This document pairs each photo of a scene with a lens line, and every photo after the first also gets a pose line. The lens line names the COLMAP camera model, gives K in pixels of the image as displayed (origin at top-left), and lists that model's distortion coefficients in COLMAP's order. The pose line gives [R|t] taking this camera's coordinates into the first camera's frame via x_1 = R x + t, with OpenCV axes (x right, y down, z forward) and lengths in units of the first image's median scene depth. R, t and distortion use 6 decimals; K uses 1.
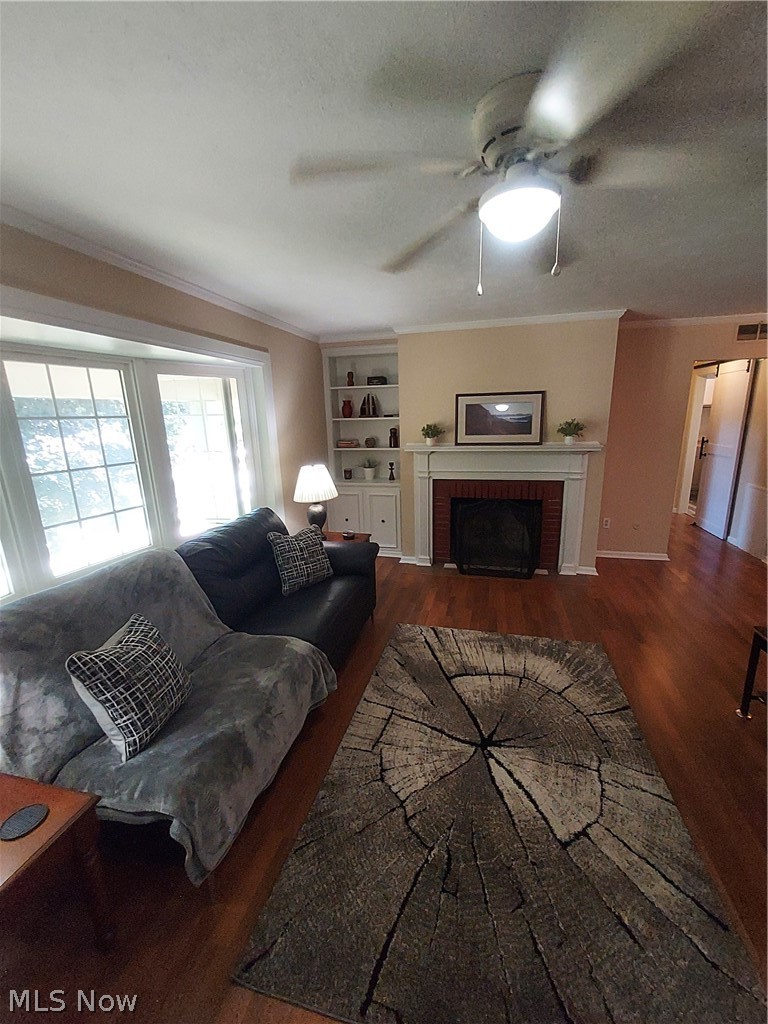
lens RADIAL K [[407.0, 0, 388.5], [0, 407.0, 514.4], [0, 0, 1]] dist [0.002378, -0.000084]
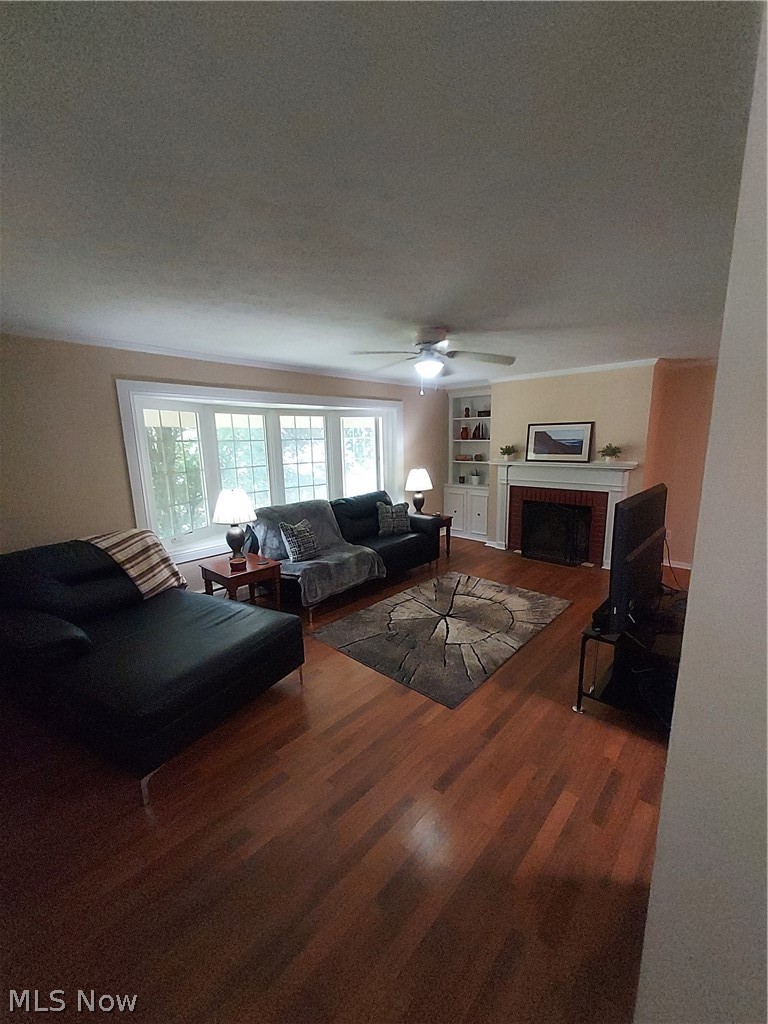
lens RADIAL K [[407.0, 0, 382.3], [0, 407.0, 512.4], [0, 0, 1]] dist [0.002378, -0.000084]
pose [[0.868276, 0.100338, -0.485828, 0.471794], [-0.122704, 0.992340, -0.014350, 0.087674], [0.480666, 0.072073, 0.873937, -0.452520]]
